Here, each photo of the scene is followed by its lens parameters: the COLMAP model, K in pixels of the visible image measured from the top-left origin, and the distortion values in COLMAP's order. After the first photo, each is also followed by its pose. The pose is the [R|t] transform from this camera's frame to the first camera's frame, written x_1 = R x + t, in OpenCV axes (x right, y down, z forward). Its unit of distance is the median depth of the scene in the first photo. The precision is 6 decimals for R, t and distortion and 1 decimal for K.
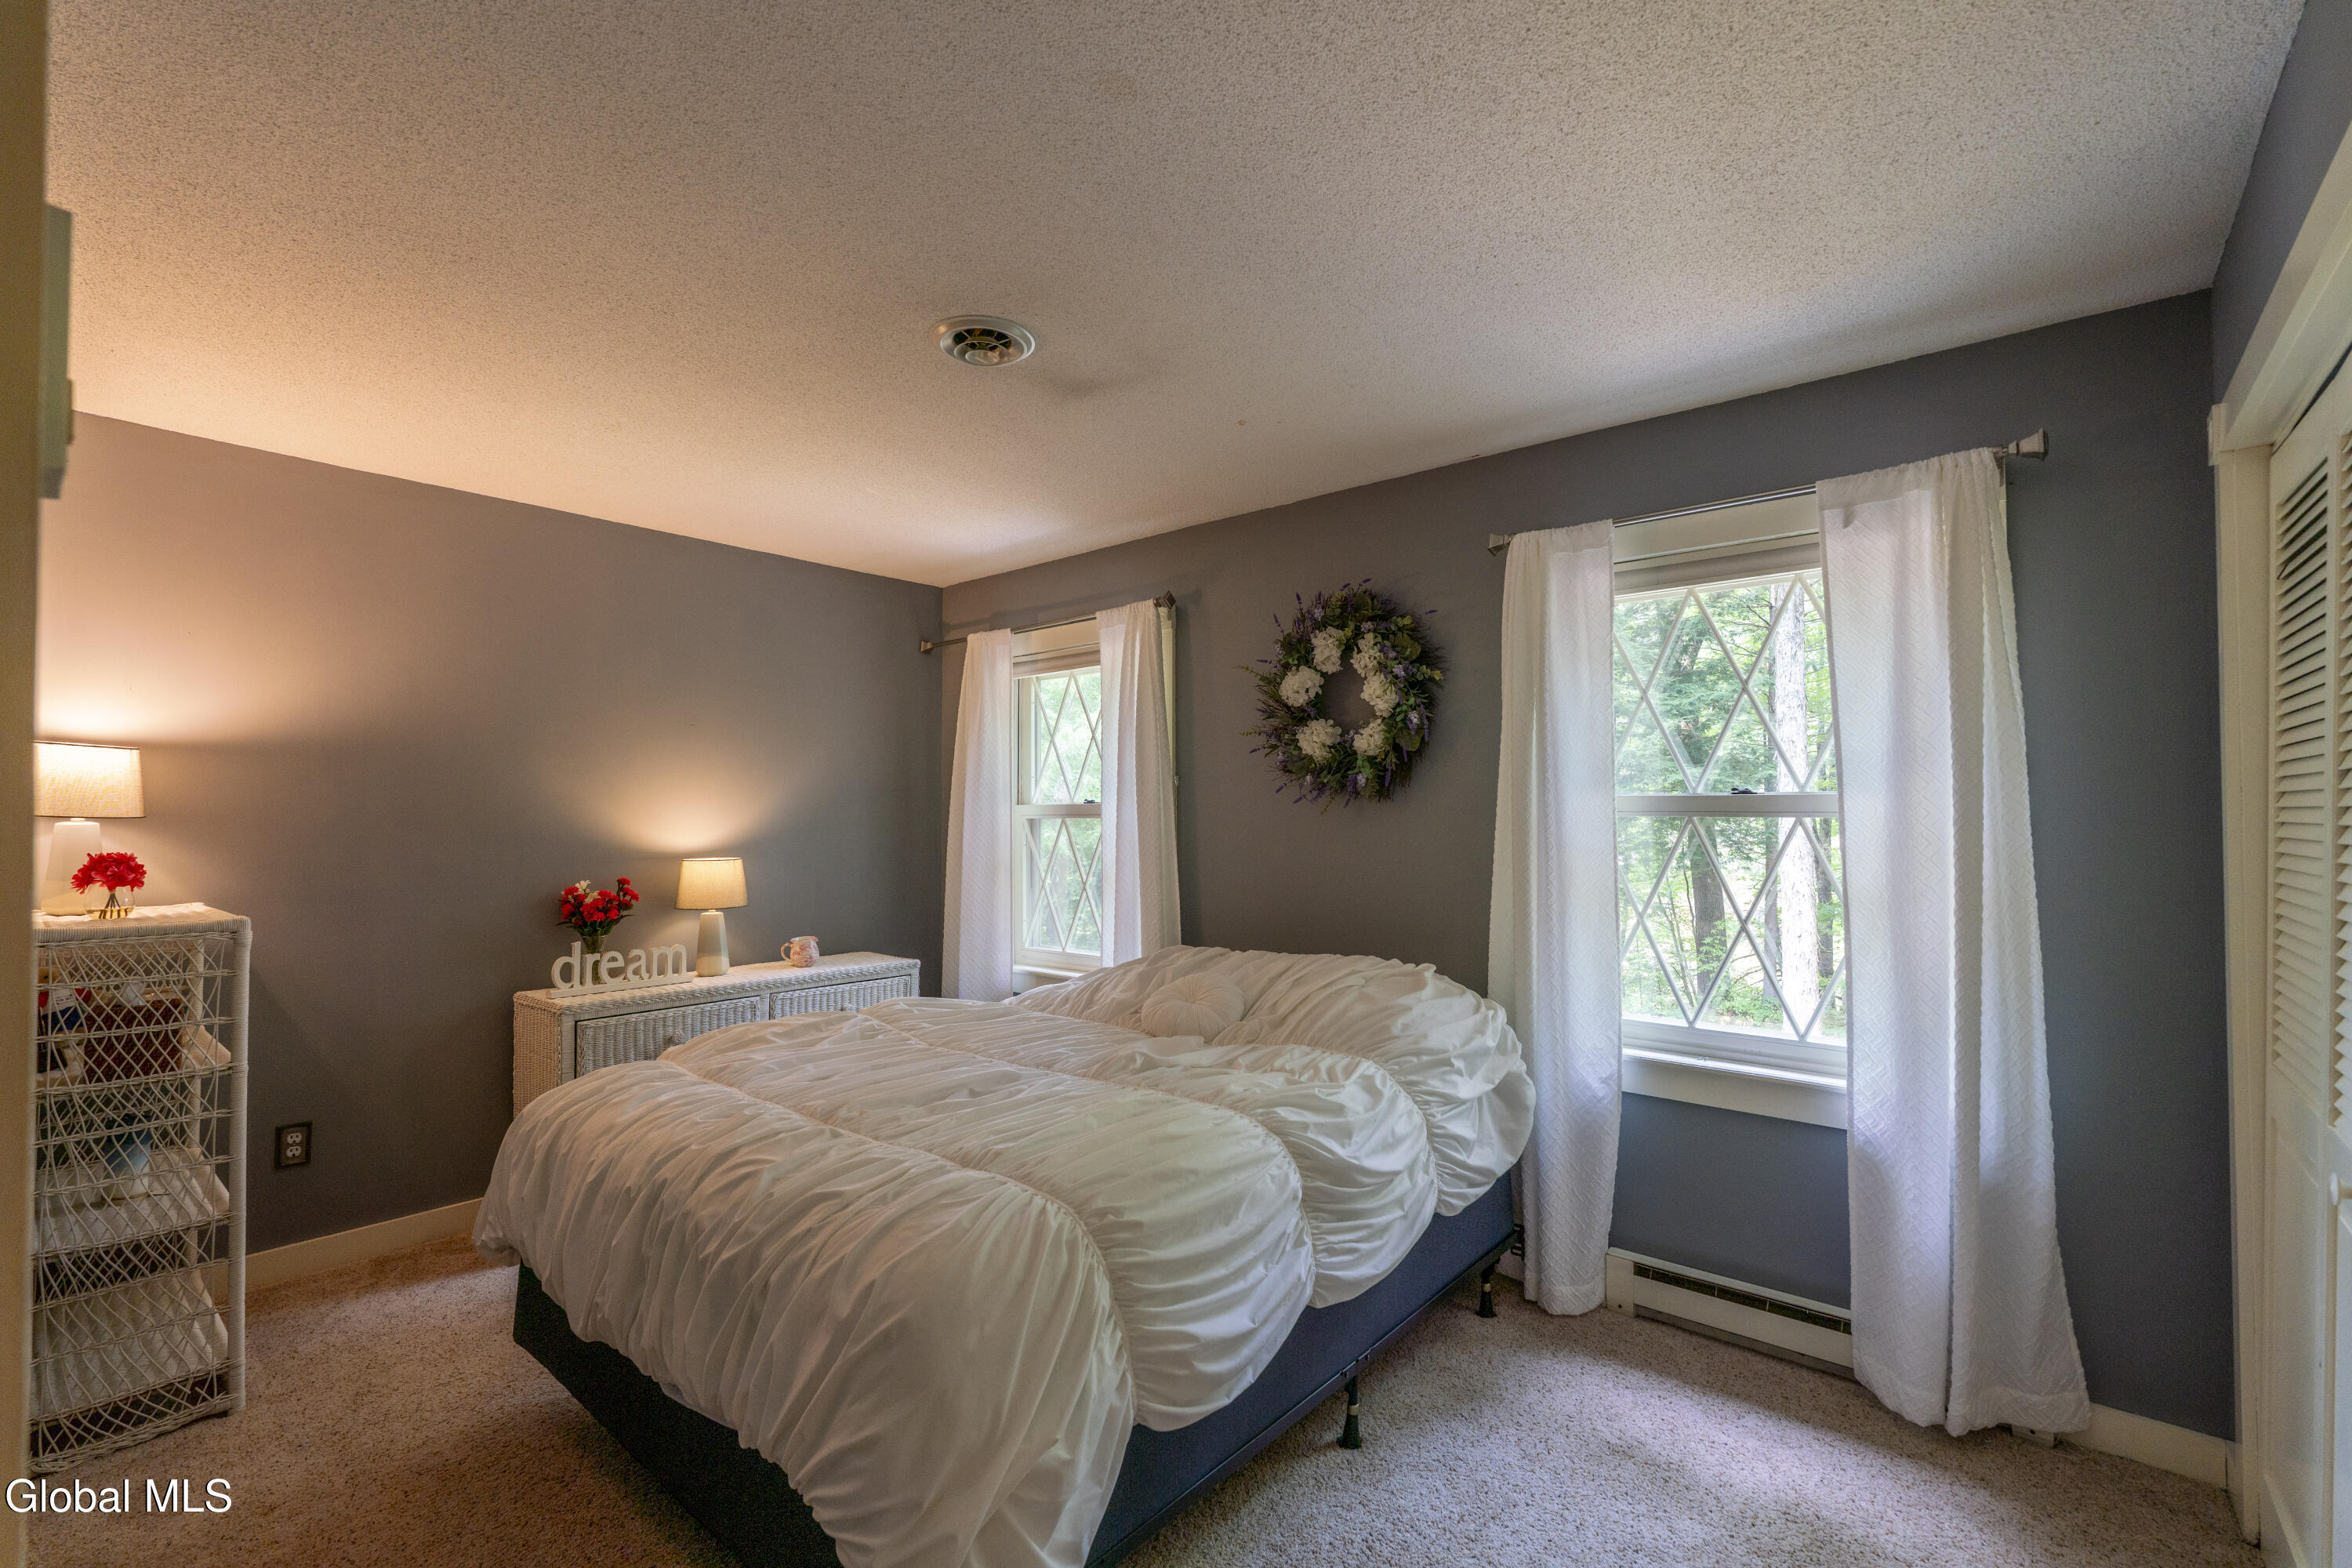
lens RADIAL K [[1017.6, 0, 1176.0], [0, 1017.6, 784.0], [0, 0, 1]] dist [-0.000749, -0.000032]
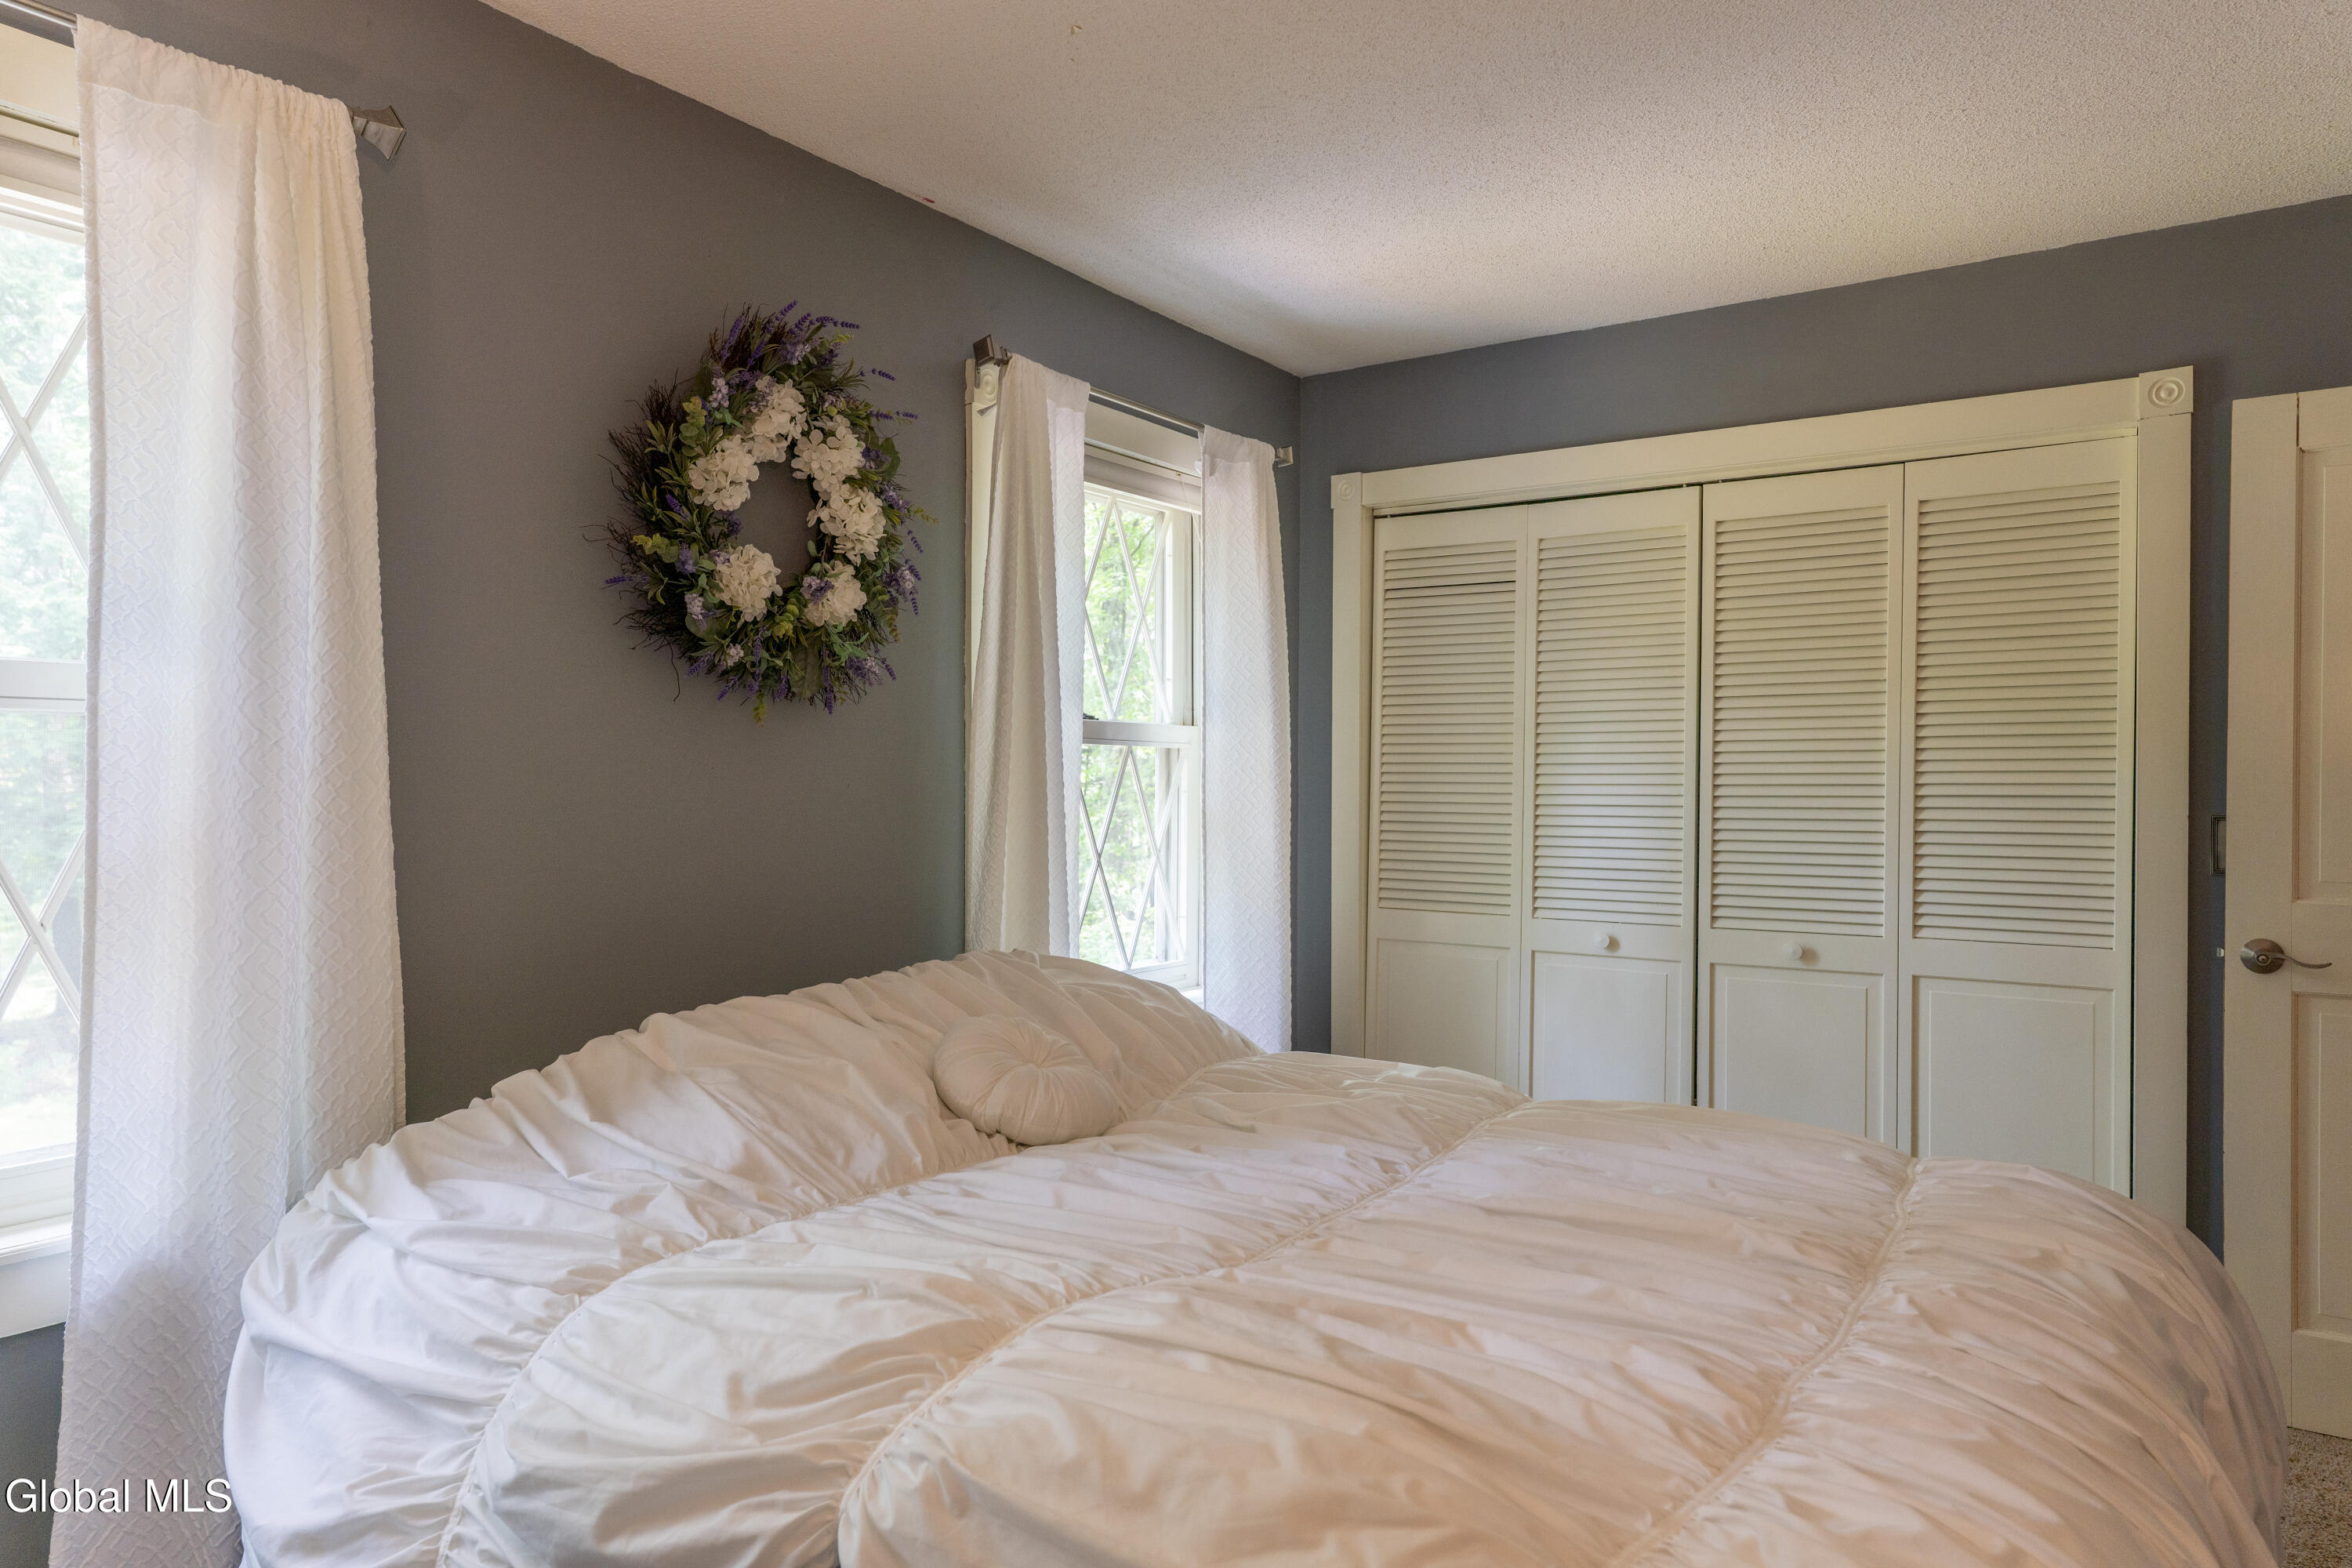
lens RADIAL K [[1484.5, 0, 1176.0], [0, 1484.5, 784.0], [0, 0, 1]] dist [-0.001846, -0.000788]
pose [[-0.103876, -0.001895, 0.994588, -0.833941], [-0.027417, 0.999624, -0.000959, 0.070896], [-0.994212, -0.027369, -0.103889, 1.109670]]
